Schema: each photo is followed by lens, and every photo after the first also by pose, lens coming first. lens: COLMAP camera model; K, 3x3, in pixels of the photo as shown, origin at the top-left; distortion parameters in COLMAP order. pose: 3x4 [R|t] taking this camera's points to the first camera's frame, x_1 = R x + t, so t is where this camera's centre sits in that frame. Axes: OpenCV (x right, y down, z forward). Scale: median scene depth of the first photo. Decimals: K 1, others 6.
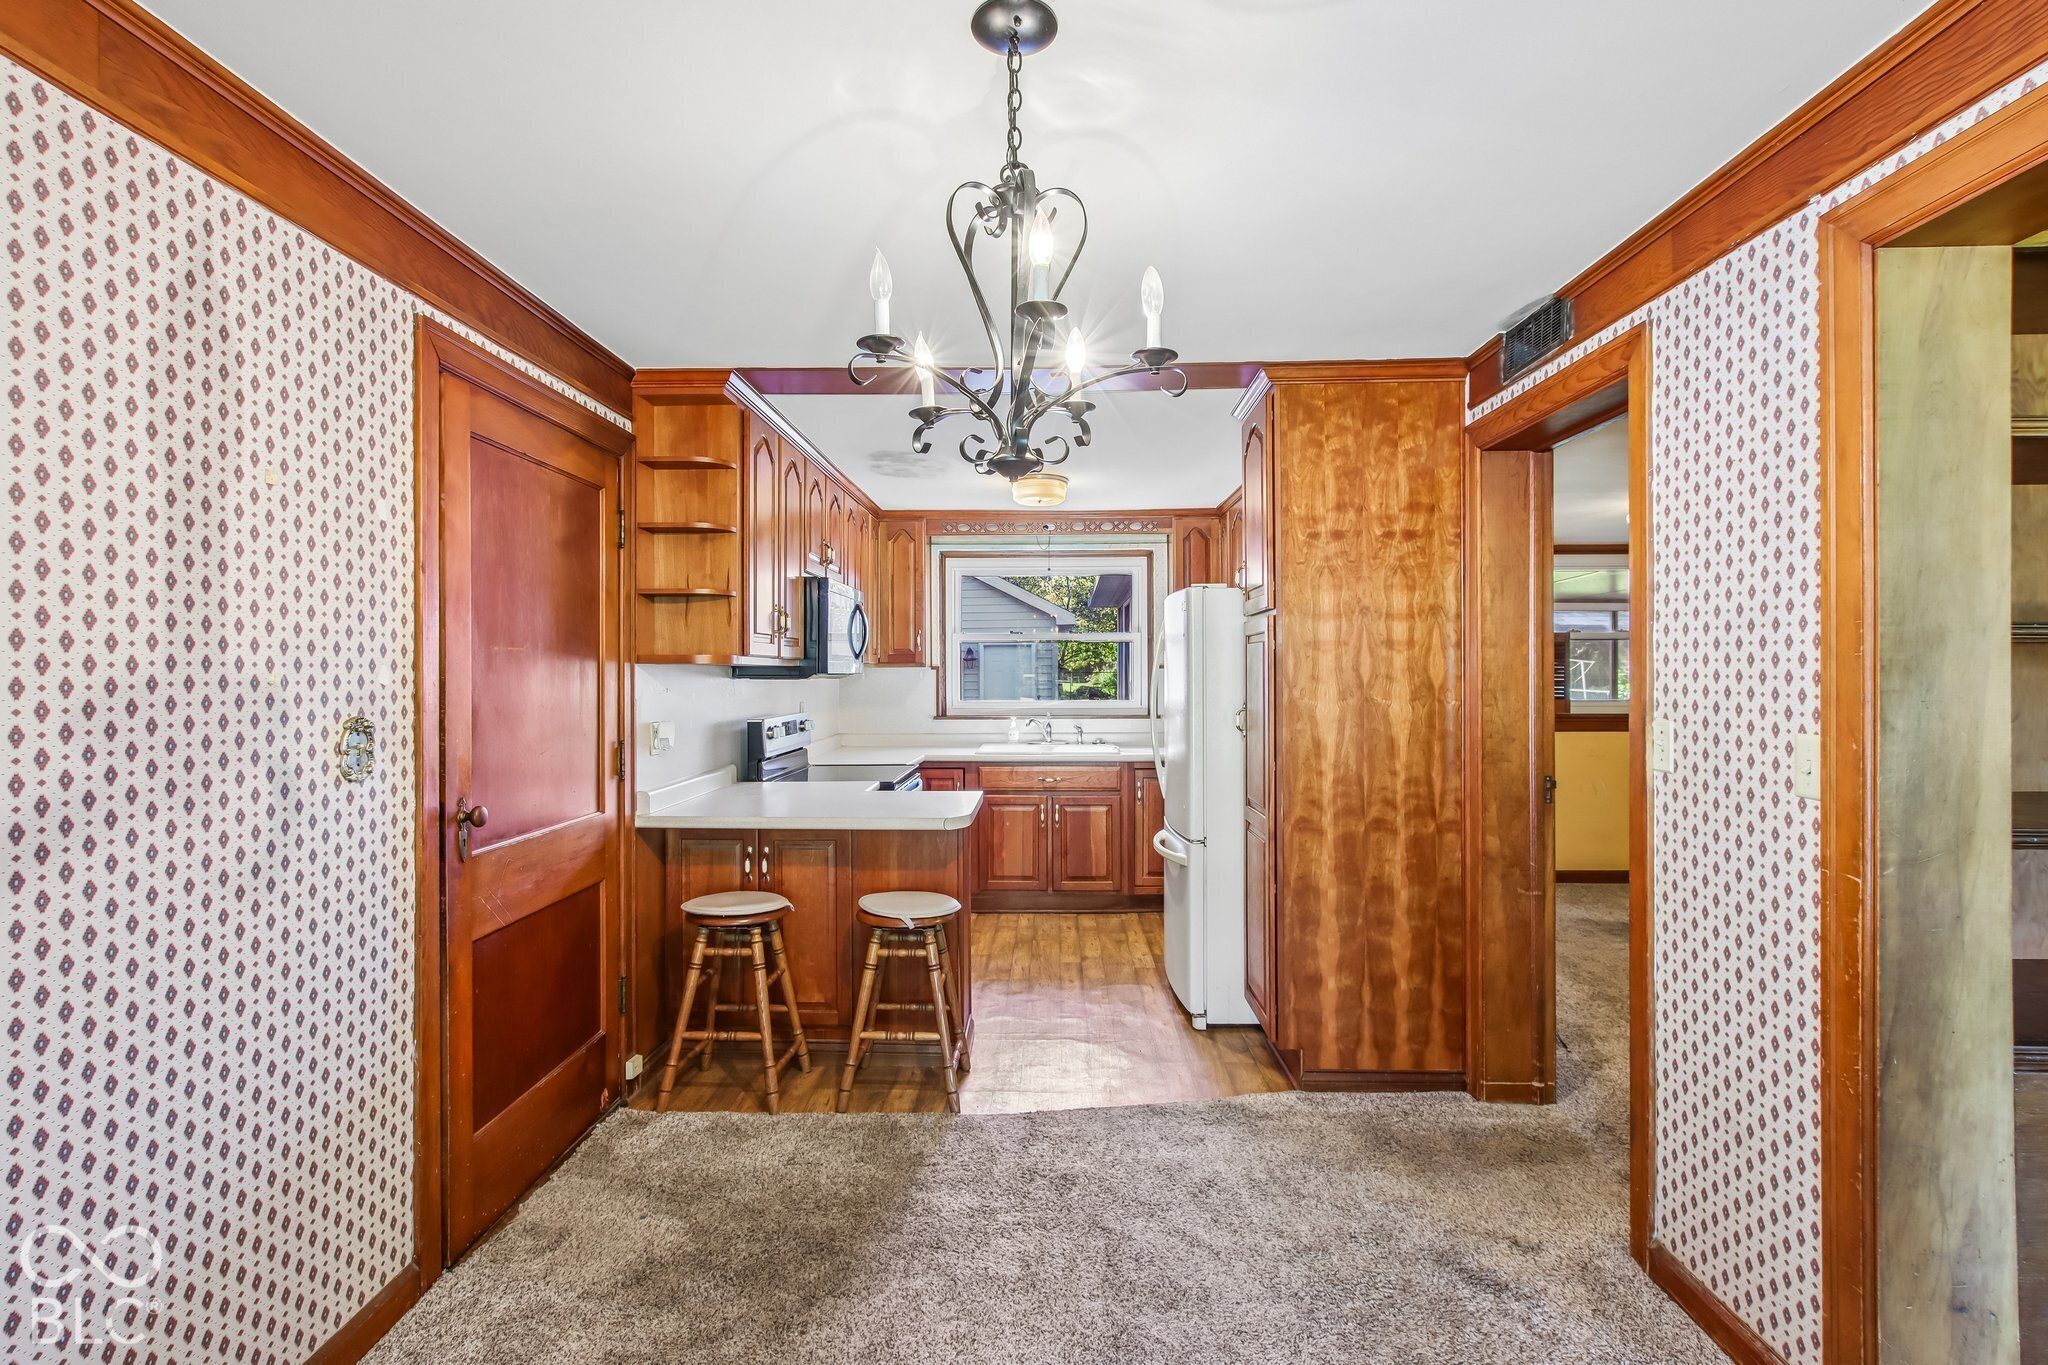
lens RADIAL K [[979.2, 0, 1027.3], [0, 979.2, 669.1], [0, 0, 1]] dist [-0.016526, 0.000088]
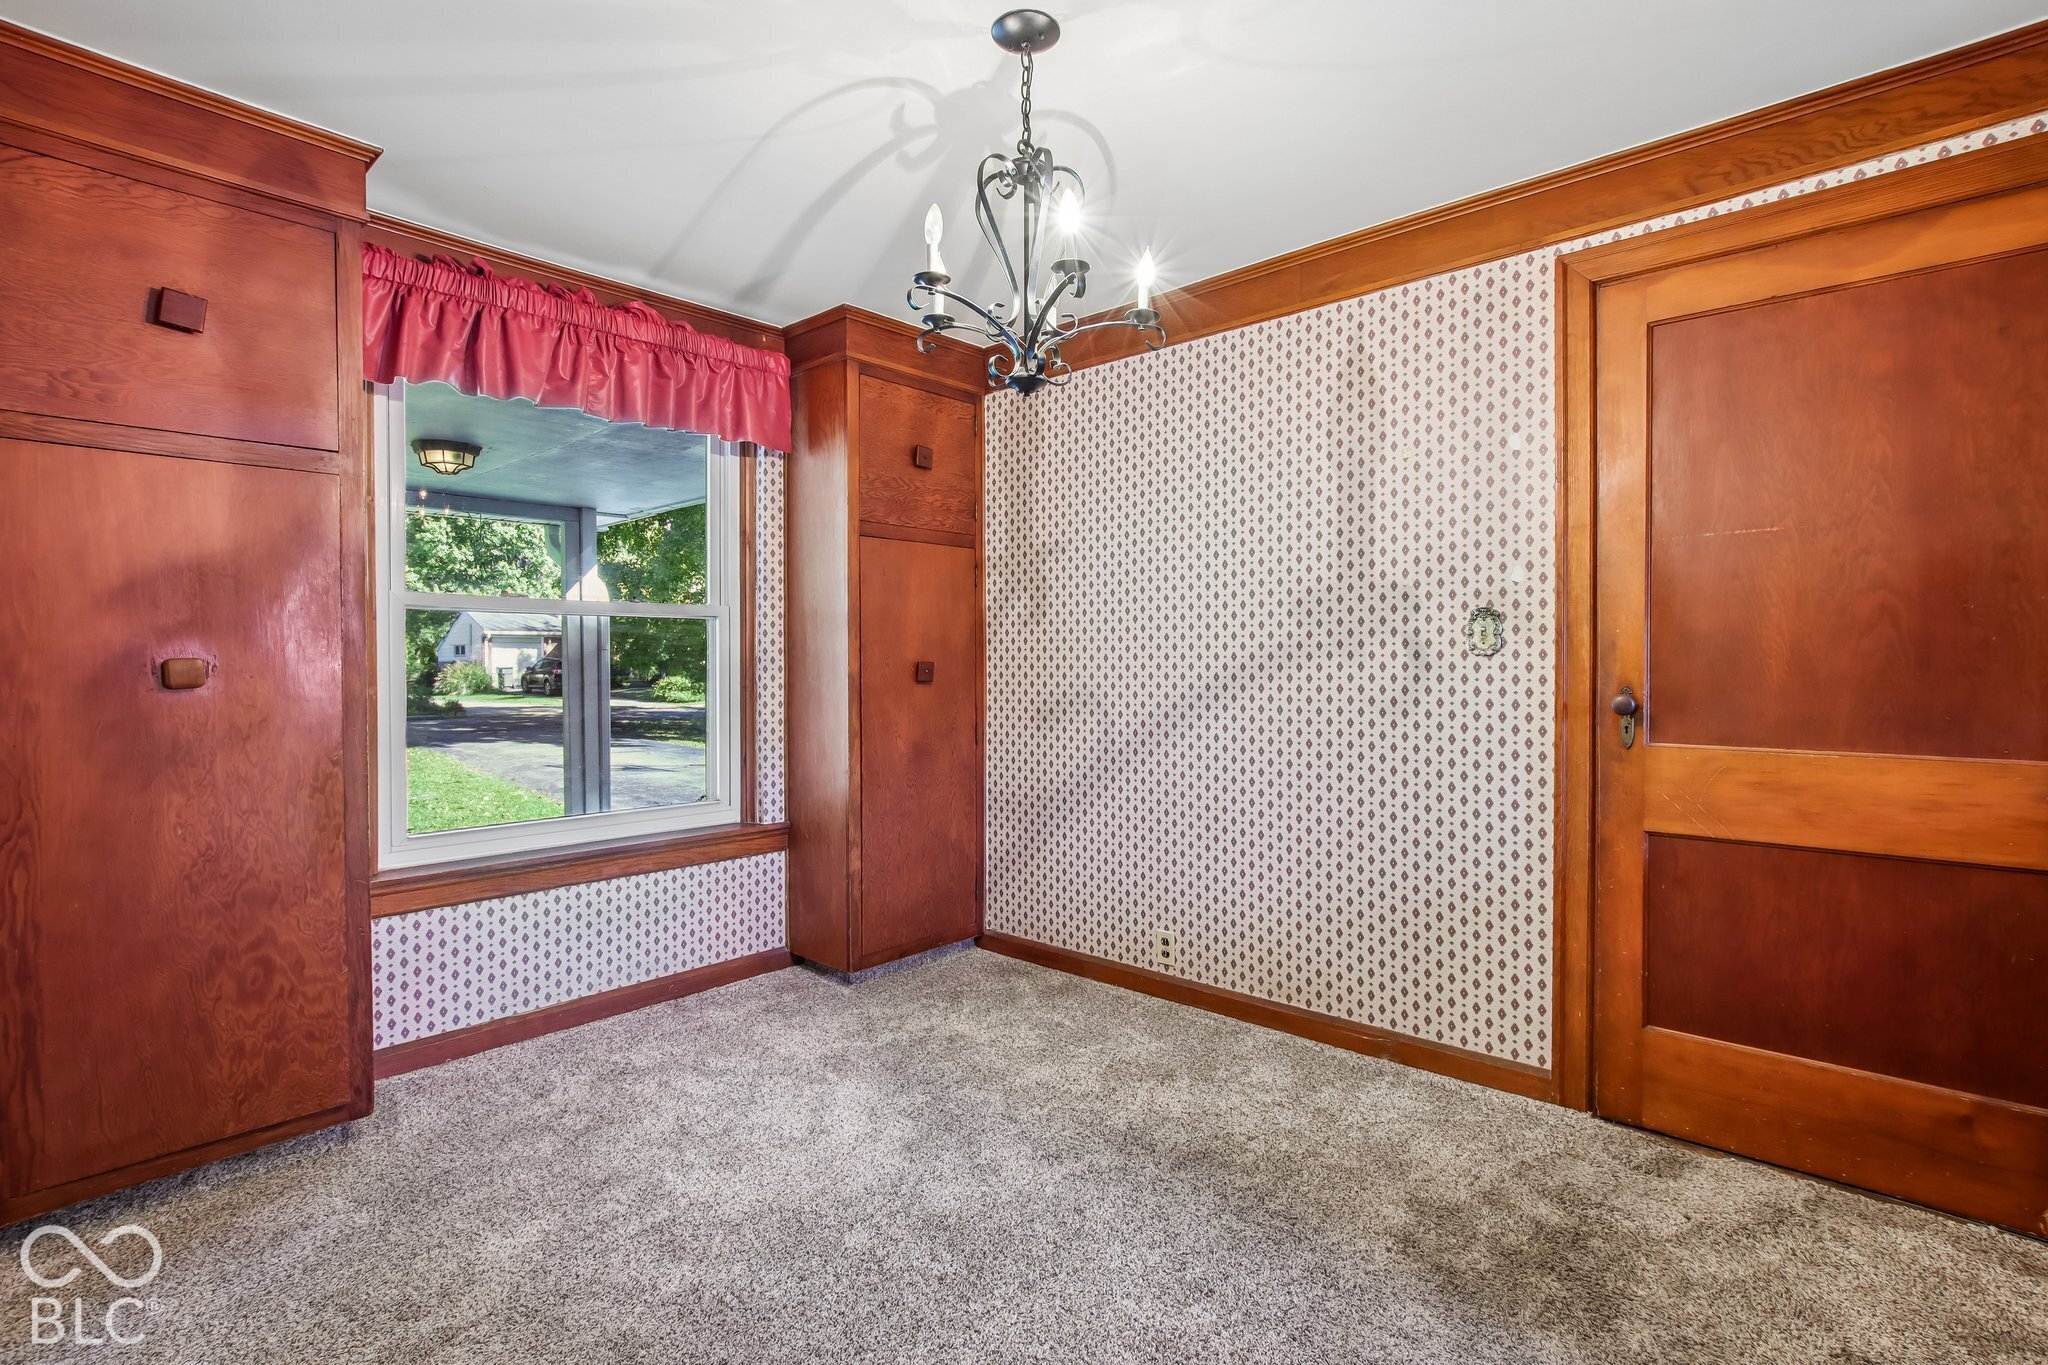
lens RADIAL K [[979.2, 0, 1022.5], [0, 979.2, 673.3], [0, 0, 1]] dist [-0.016526, 0.000088]
pose [[-0.669950, 0.012368, -0.742303, 0.812640], [0.004897, 0.999913, 0.012240, 0.134944], [0.742390, 0.004565, -0.669952, 1.600618]]
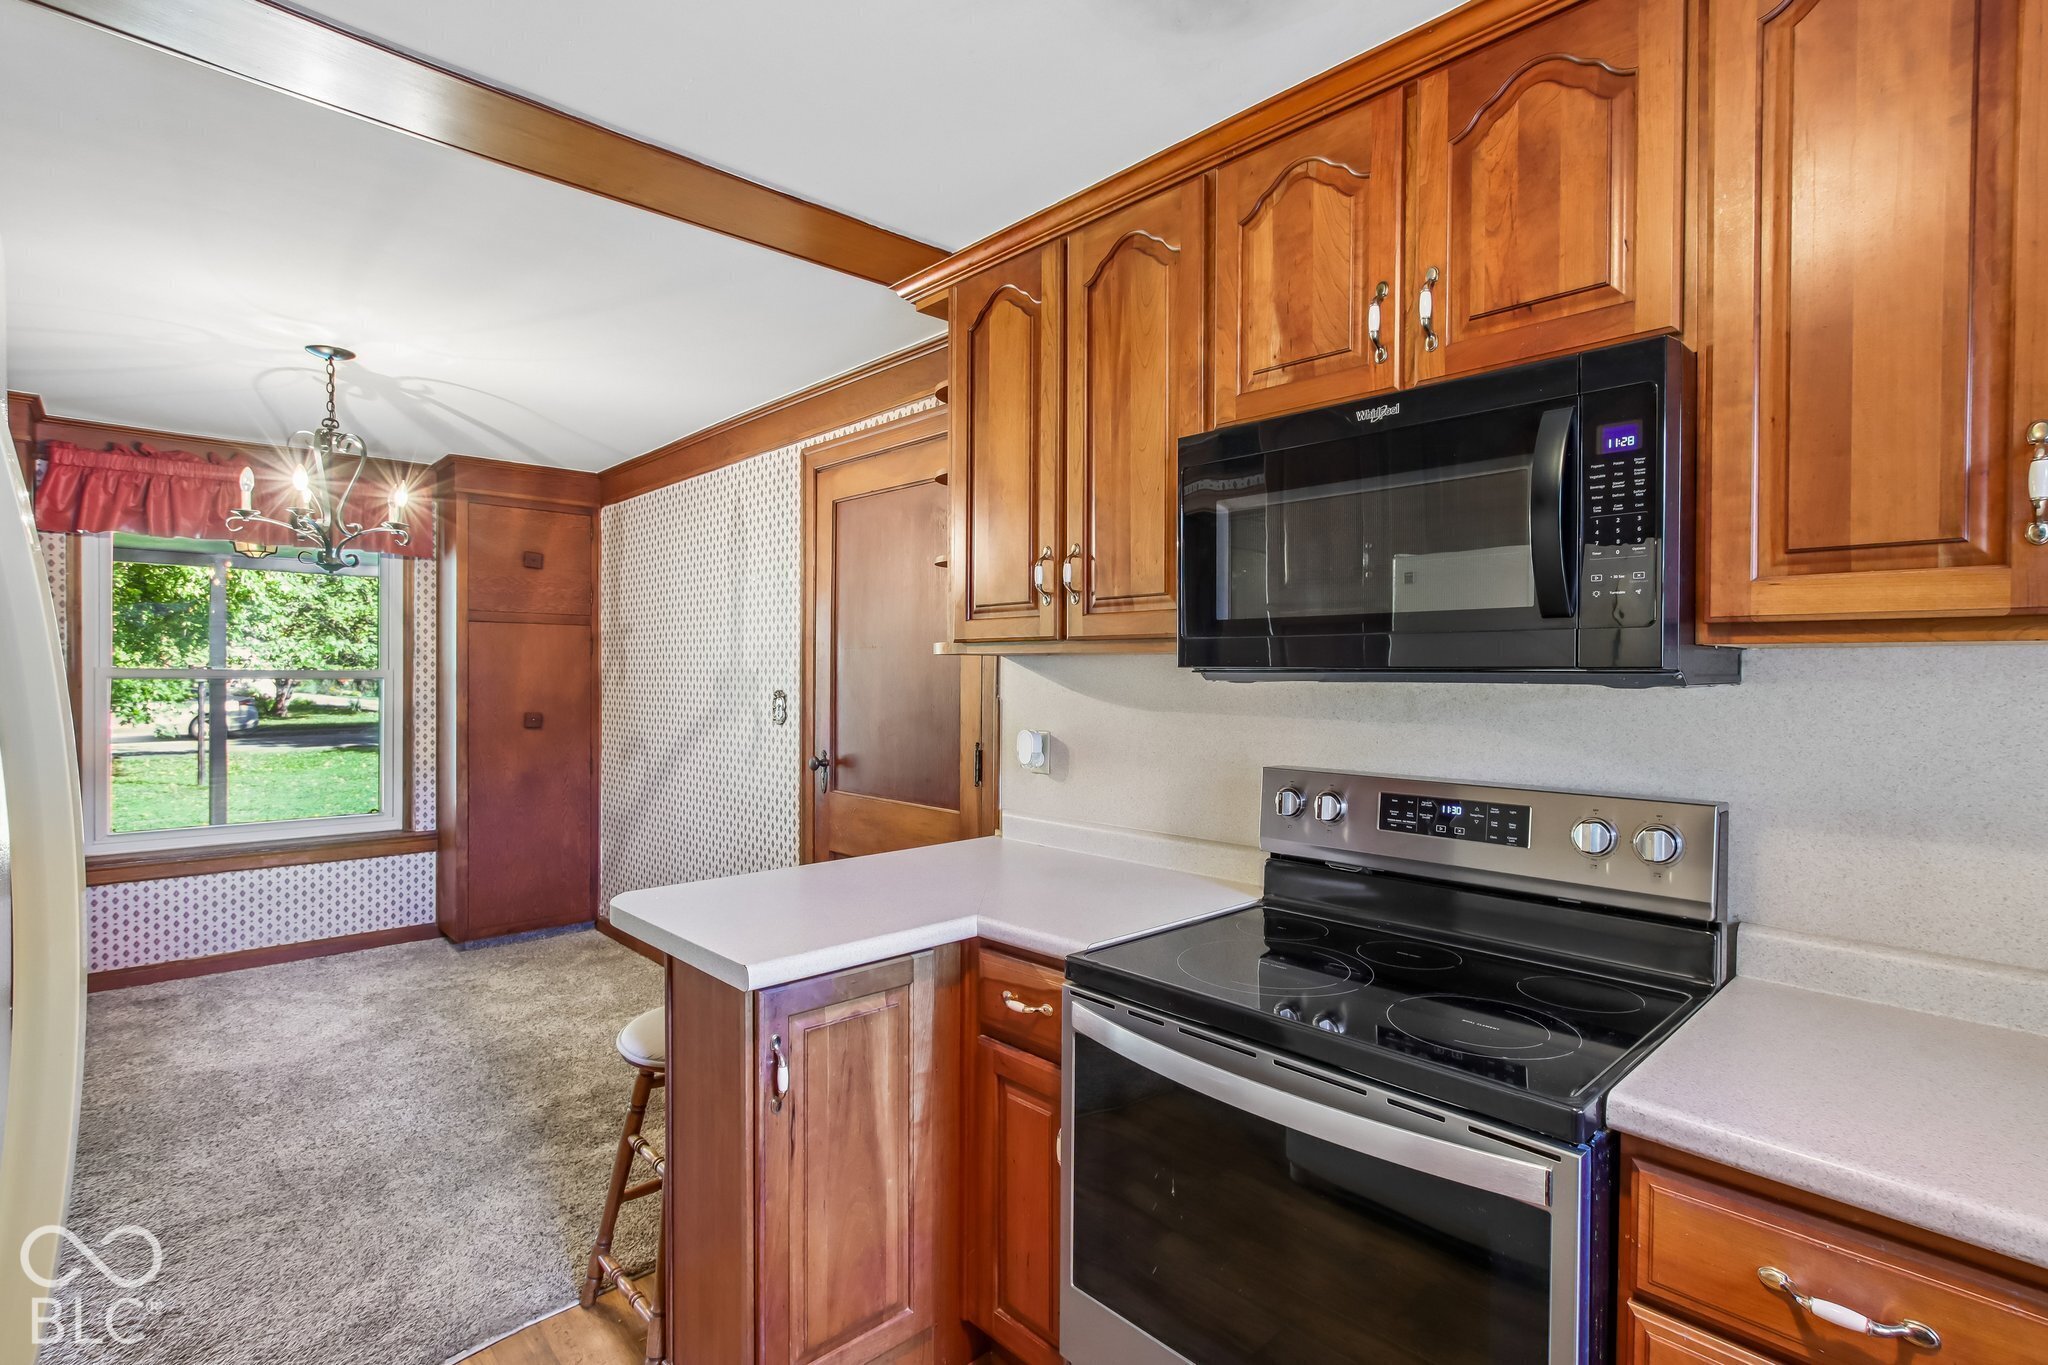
lens RADIAL K [[979.2, 0, 1034.5], [0, 979.2, 682.6], [0, 0, 1]] dist [-0.016526, 0.000088]
pose [[-0.717476, 0.002956, -0.696577, 0.311661], [-0.004795, 0.999946, 0.009182, 0.016782], [0.696567, 0.009928, -0.717423, 3.040203]]
